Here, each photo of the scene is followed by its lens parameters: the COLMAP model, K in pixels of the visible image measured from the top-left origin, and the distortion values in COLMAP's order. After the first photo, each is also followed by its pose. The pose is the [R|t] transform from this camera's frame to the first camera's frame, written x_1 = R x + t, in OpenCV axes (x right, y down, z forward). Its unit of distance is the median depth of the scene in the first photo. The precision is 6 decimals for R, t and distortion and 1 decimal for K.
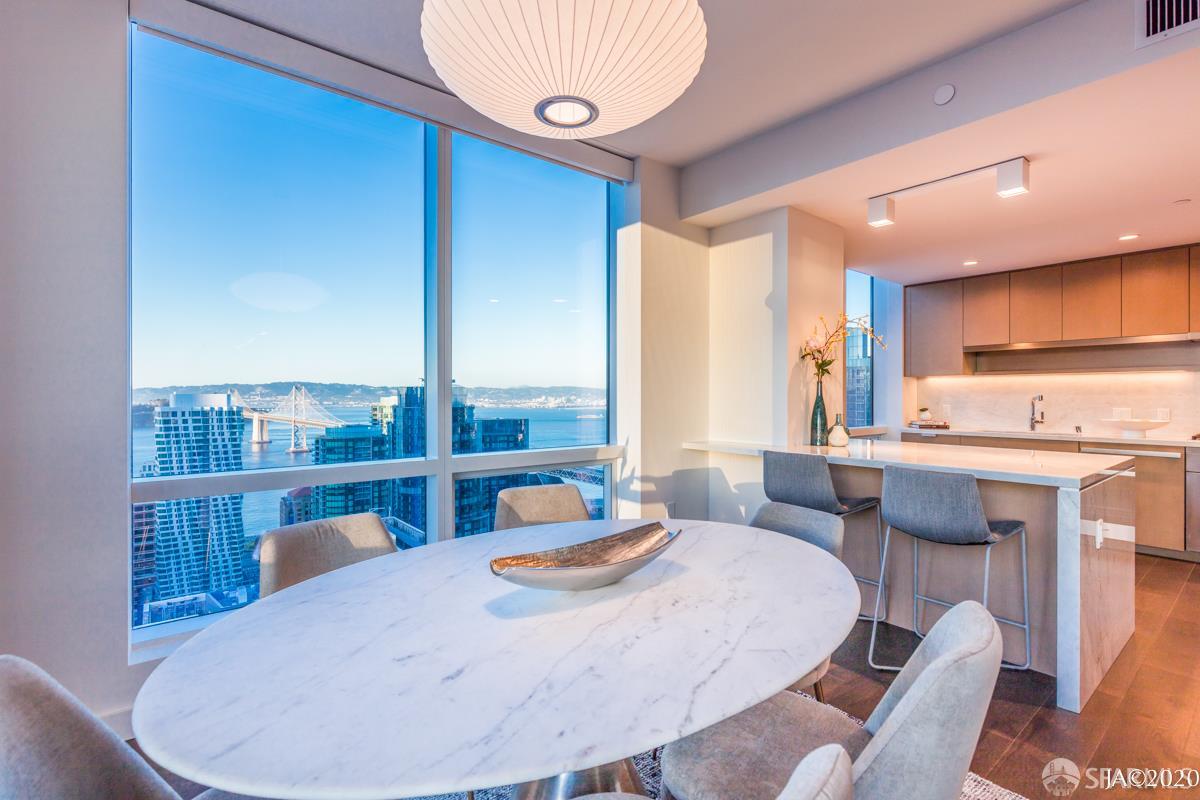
lens RADIAL K [[543.2, 0, 605.6], [0, 543.2, 401.6], [0, 0, 1]] dist [-0.006010, 0.001467]
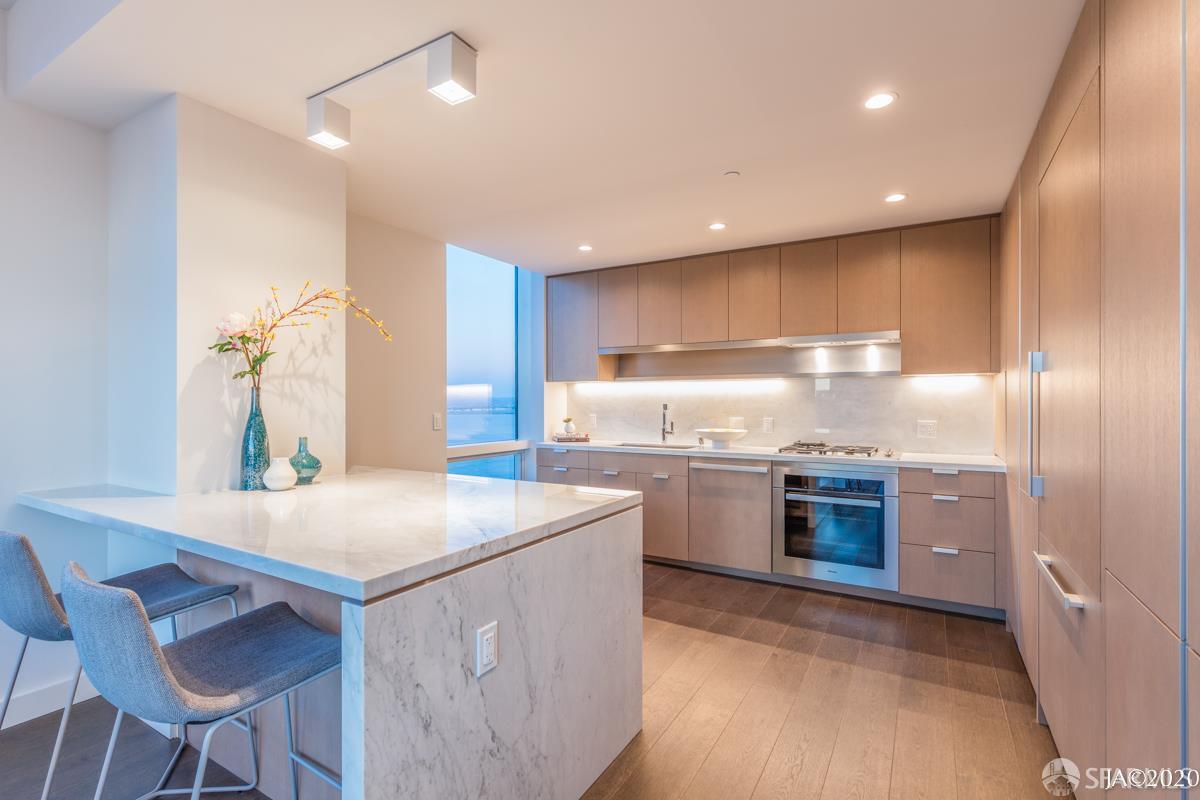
lens RADIAL K [[543.2, 0, 607.5], [0, 543.2, 405.5], [0, 0, 1]] dist [-0.006010, 0.001467]
pose [[0.934751, -0.004067, 0.355280, 0.362453], [0.004369, 0.999990, -0.000048, -0.008684], [-0.355276, 0.001597, 0.934760, 0.175765]]
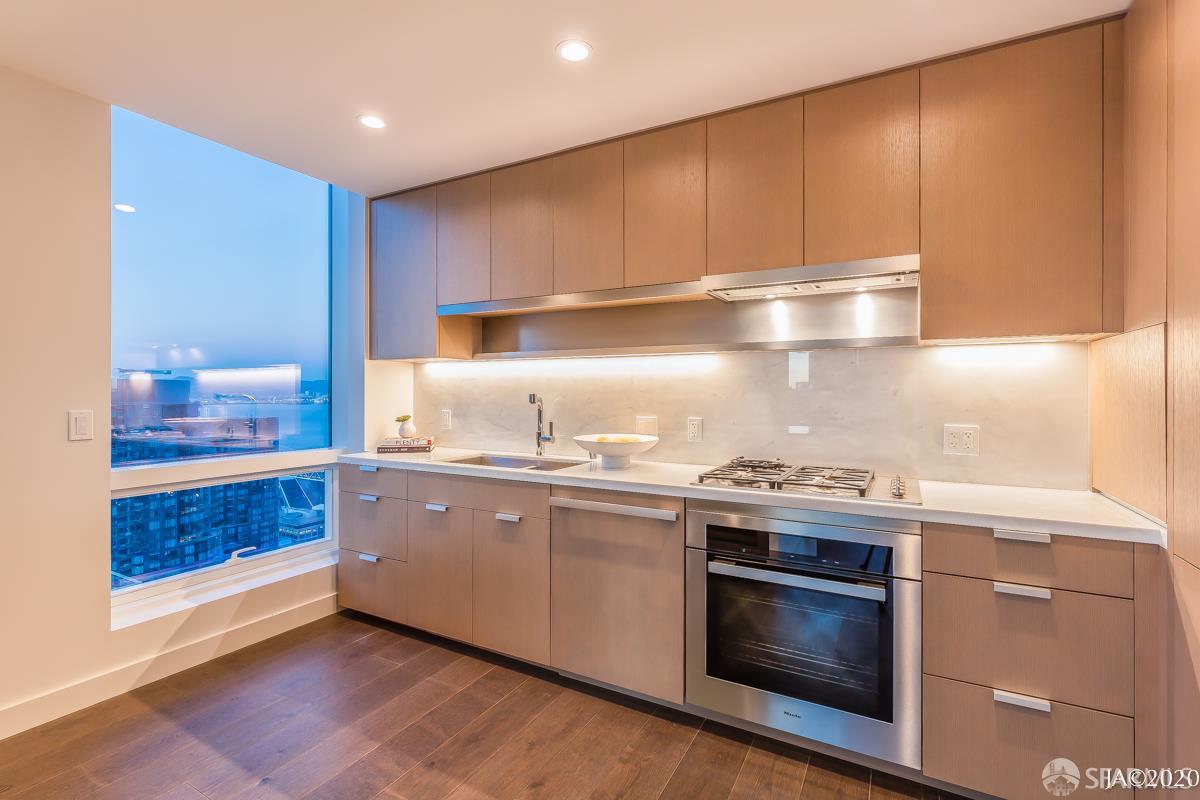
lens RADIAL K [[543.2, 0, 605.5], [0, 543.2, 393.4], [0, 0, 1]] dist [-0.006010, 0.001467]
pose [[0.923985, -0.001995, 0.382422, 0.607610], [0.003243, 0.999991, -0.002617, -0.009656], [-0.382414, 0.003658, 0.923984, 0.419051]]
